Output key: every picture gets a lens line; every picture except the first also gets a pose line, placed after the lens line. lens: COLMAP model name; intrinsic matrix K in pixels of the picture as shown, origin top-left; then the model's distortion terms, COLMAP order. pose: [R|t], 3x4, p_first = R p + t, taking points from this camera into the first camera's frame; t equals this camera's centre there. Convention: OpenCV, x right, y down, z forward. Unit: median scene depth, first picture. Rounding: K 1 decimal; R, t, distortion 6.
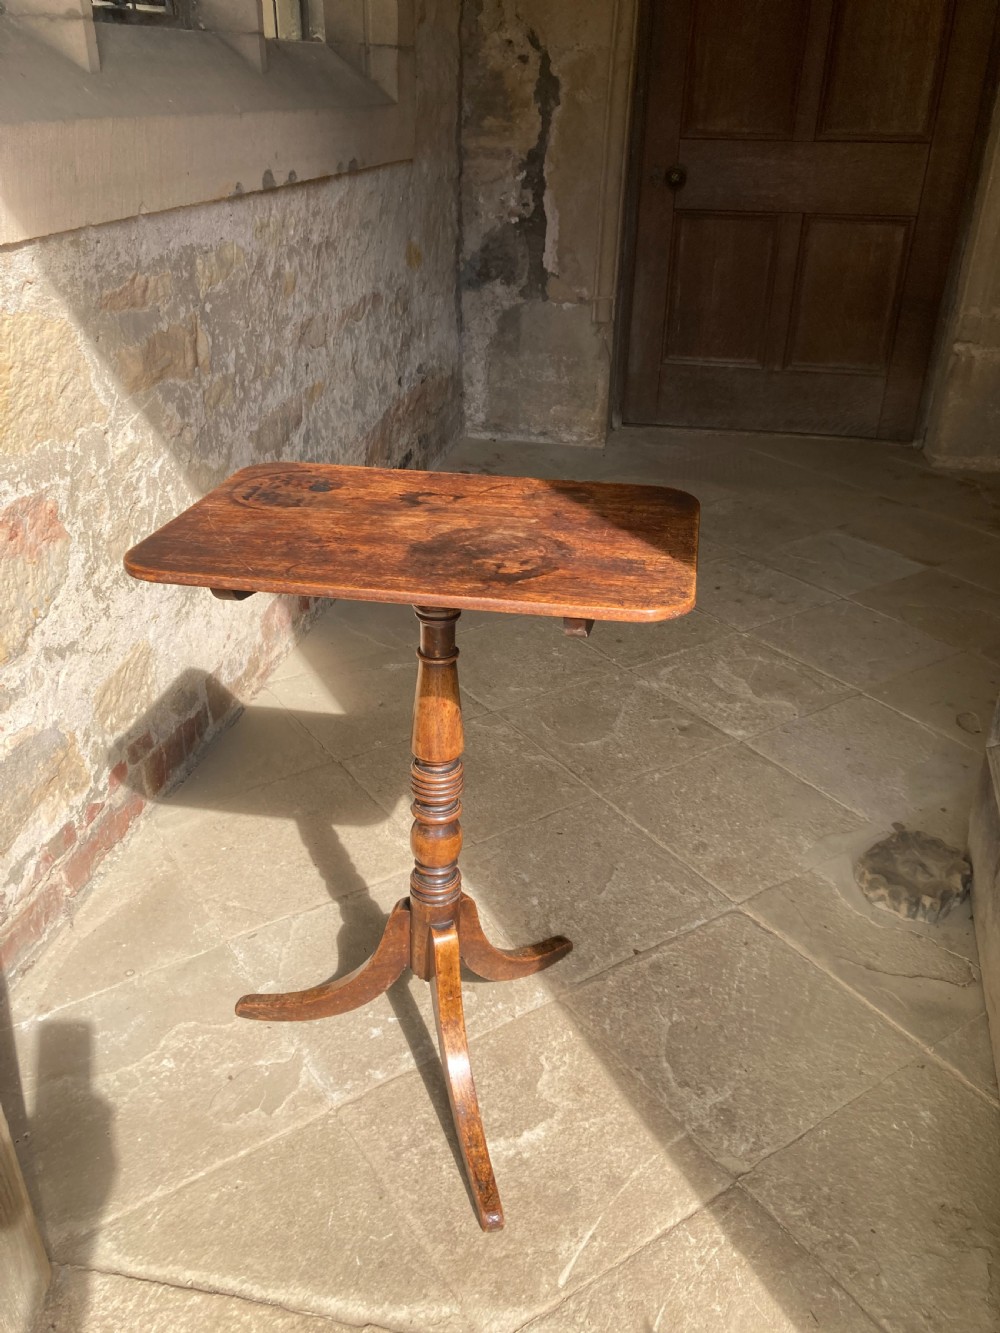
lens RADIAL K [[1082.4, 0, 510.5], [0, 1082.4, 653.3], [0, 0, 1]] dist [-0.006242, 0.030654]
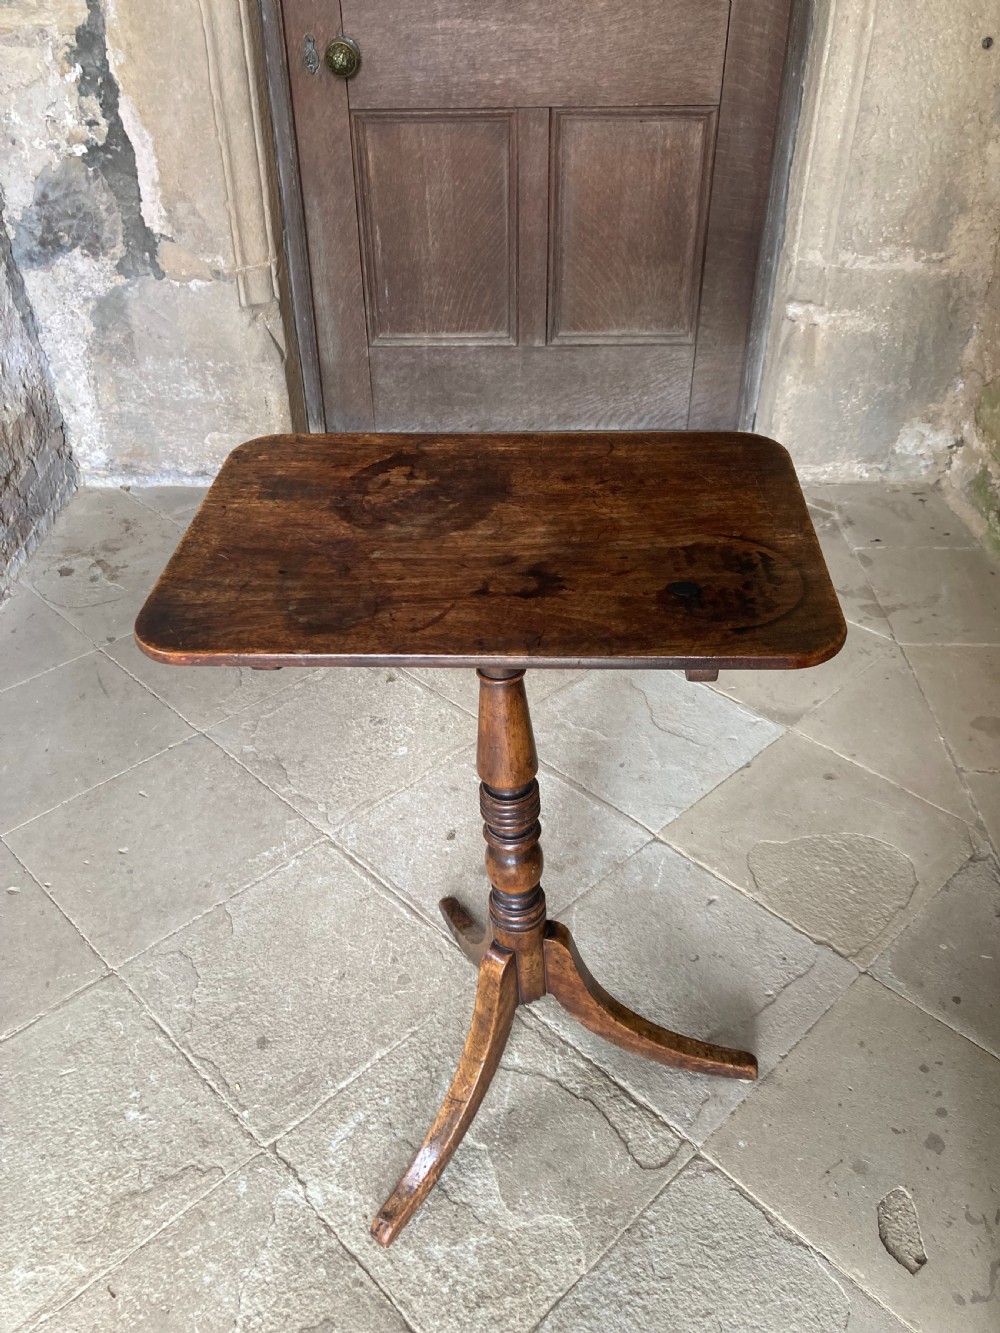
lens RADIAL K [[1091.3, 0, 501.9], [0, 1091.3, 660.5], [0, 0, 1]] dist [-0.006158, 0.019389]
pose [[0.983916, -0.124528, 0.128070, 0.235526], [0.104849, 0.983057, 0.150351, -0.364512], [-0.144623, -0.134505, 0.980302, 0.645234]]
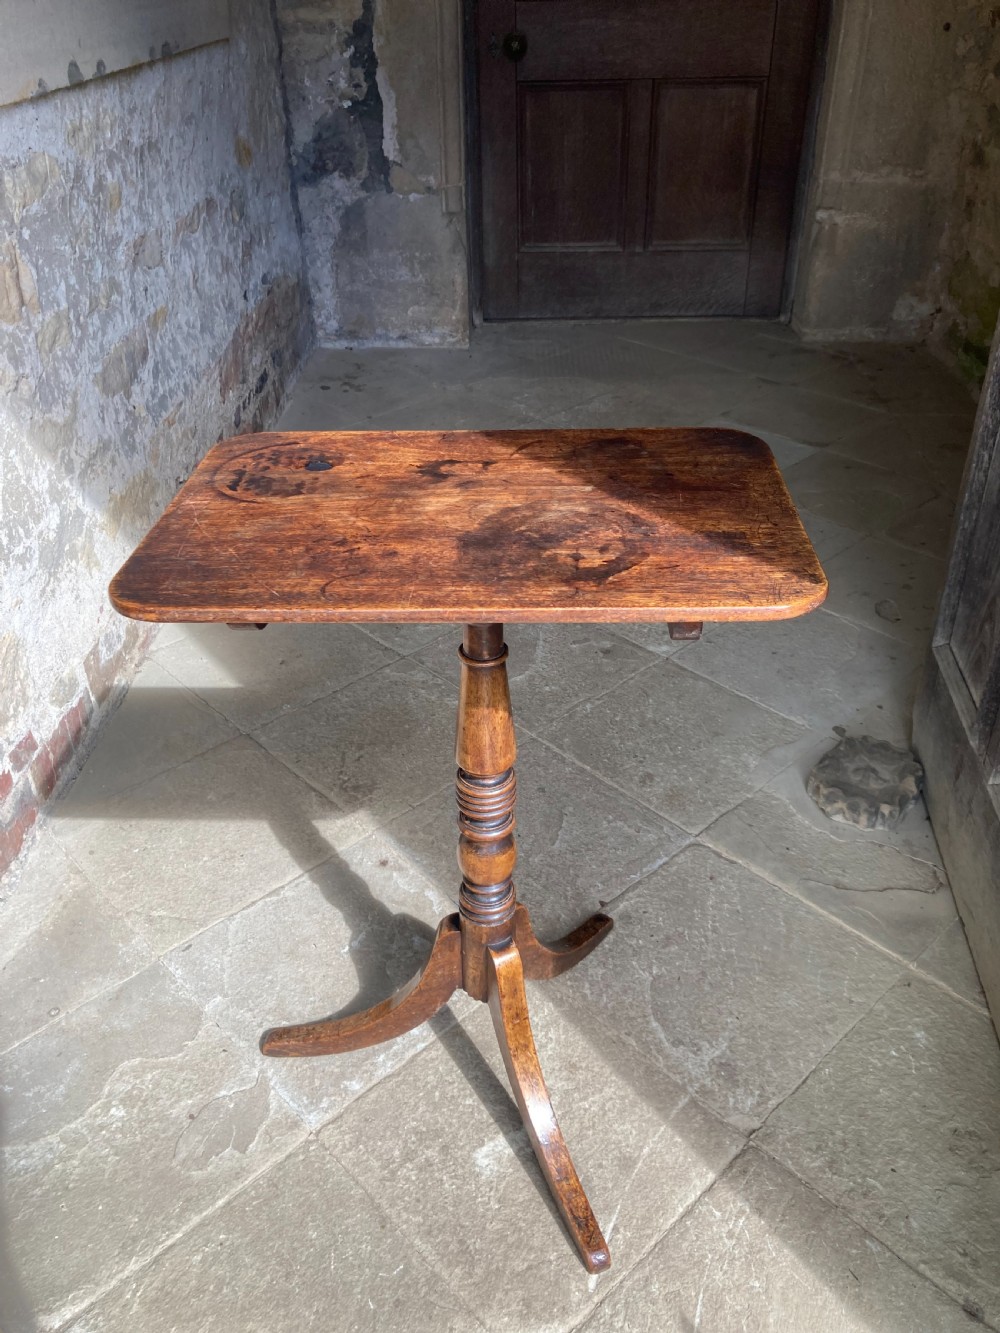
lens RADIAL K [[1083.0, 0, 508.3], [0, 1083.0, 649.6], [0, 0, 1]] dist [-0.007117, 0.036016]
pose [[0.986305, -0.115736, 0.117504, -0.043915], [0.104363, 0.989626, 0.098733, -0.040526], [-0.127712, -0.085118, 0.988152, 0.078961]]
